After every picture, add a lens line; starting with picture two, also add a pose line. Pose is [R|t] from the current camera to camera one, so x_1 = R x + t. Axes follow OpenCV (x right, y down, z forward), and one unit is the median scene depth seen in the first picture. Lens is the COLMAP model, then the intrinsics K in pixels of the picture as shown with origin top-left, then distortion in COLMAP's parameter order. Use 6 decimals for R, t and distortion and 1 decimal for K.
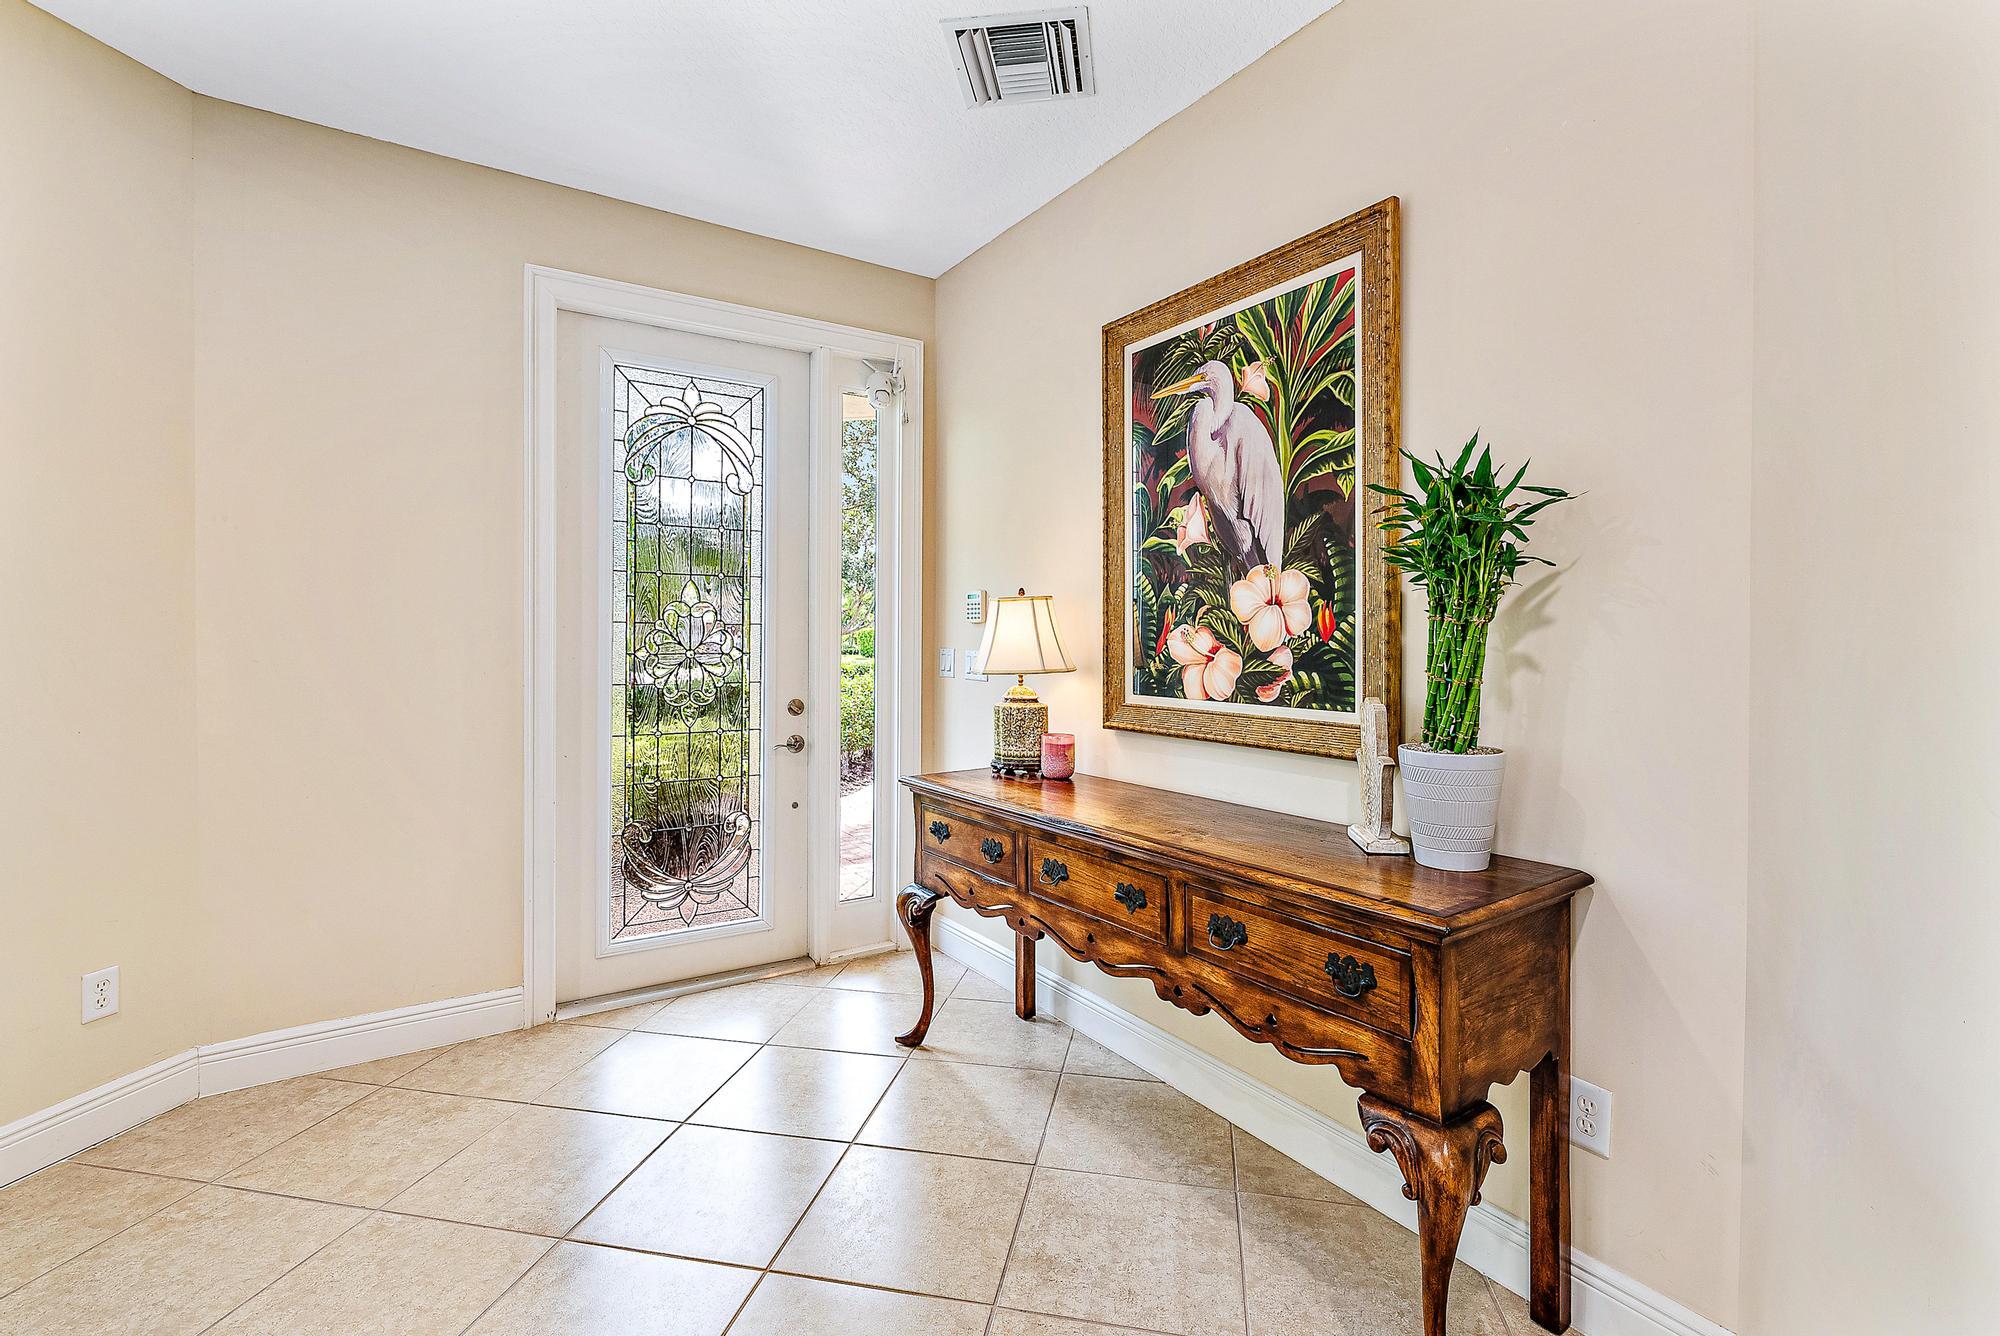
lens RADIAL K [[910.5, 0, 1006.9], [0, 910.5, 644.8], [0, 0, 1]] dist [0.001502, -0.000161]
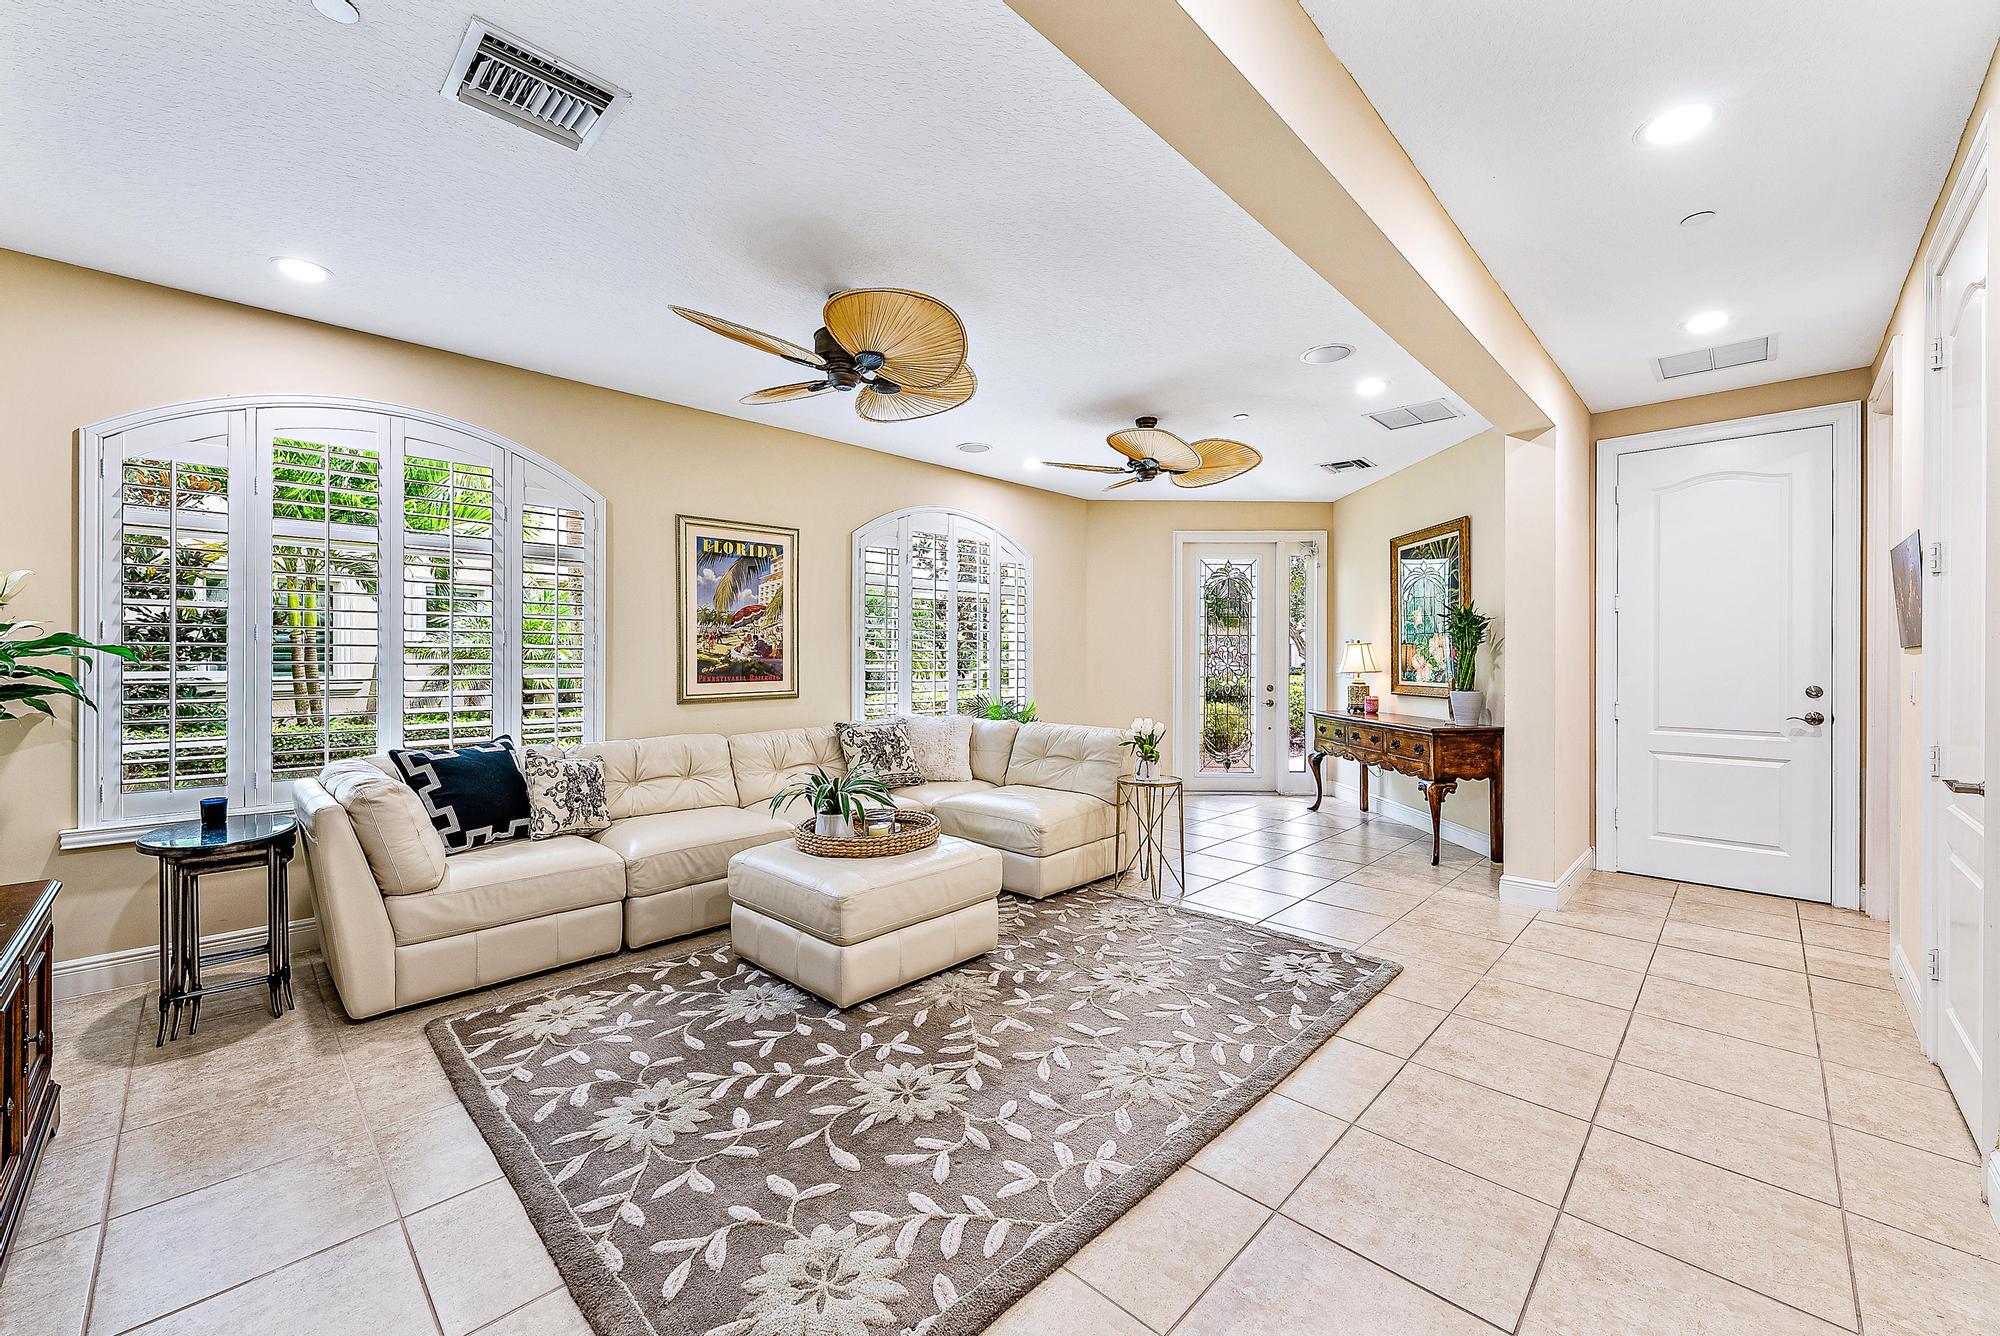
lens RADIAL K [[780.6, 0, 1000.0], [0, 780.6, 668.0], [0, 0, 1]] dist [0.000030, -0.000008]
pose [[0.841104, -0.000727, -0.540872, 0.373756], [0.001206, 0.999999, 0.000530, 0.015725], [0.540871, -0.001098, 0.841105, -1.479443]]
